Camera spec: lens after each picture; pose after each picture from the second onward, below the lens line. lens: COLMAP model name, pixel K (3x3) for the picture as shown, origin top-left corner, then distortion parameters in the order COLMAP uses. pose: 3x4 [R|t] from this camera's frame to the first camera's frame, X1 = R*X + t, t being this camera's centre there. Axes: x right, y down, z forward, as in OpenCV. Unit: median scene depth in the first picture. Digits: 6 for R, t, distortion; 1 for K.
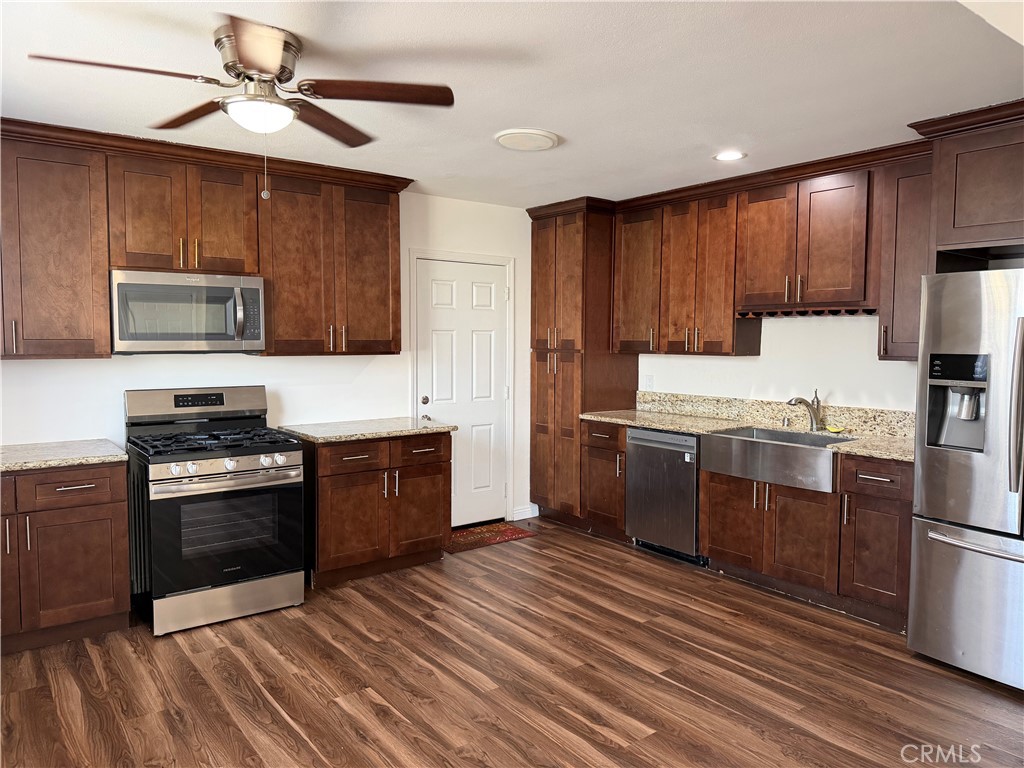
lens RADIAL K [[728.8, 0, 519.0], [0, 728.8, 387.8], [0, 0, 1]] dist [0.112654, -0.138008]
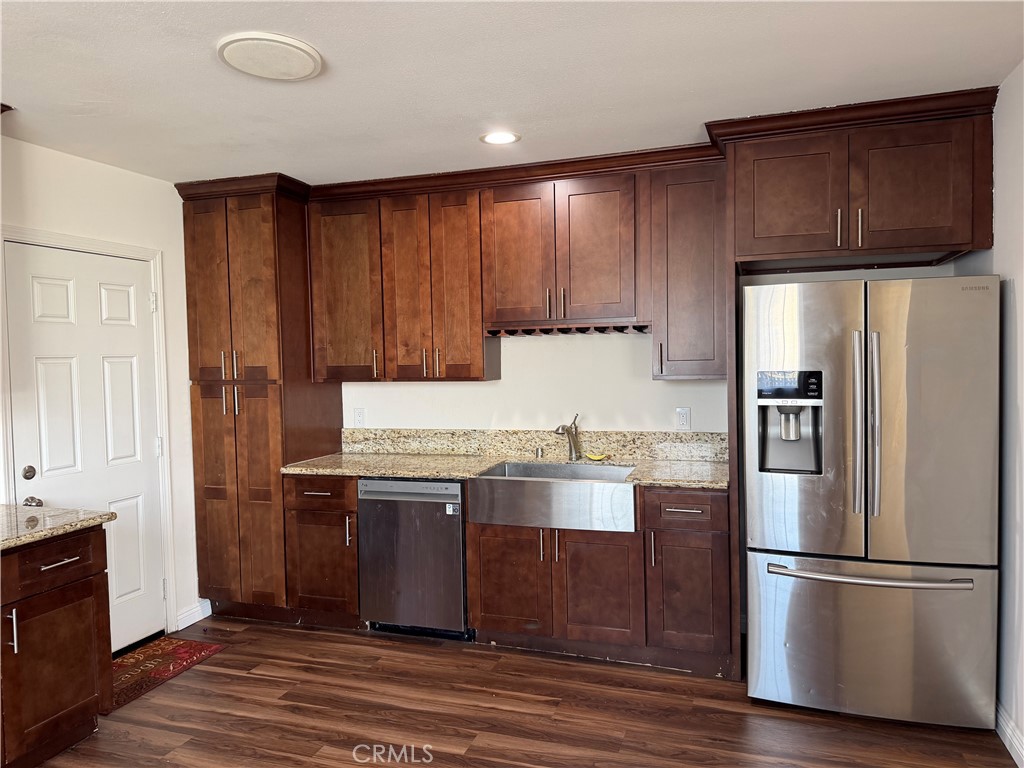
lens RADIAL K [[728.8, 0, 519.0], [0, 728.8, 387.8], [0, 0, 1]] dist [0.112654, -0.138008]
pose [[0.834458, -0.045956, 0.549152, -0.136235], [0.061595, 0.998050, -0.010075, -0.024285], [-0.547619, 0.042232, 0.835661, 0.273687]]
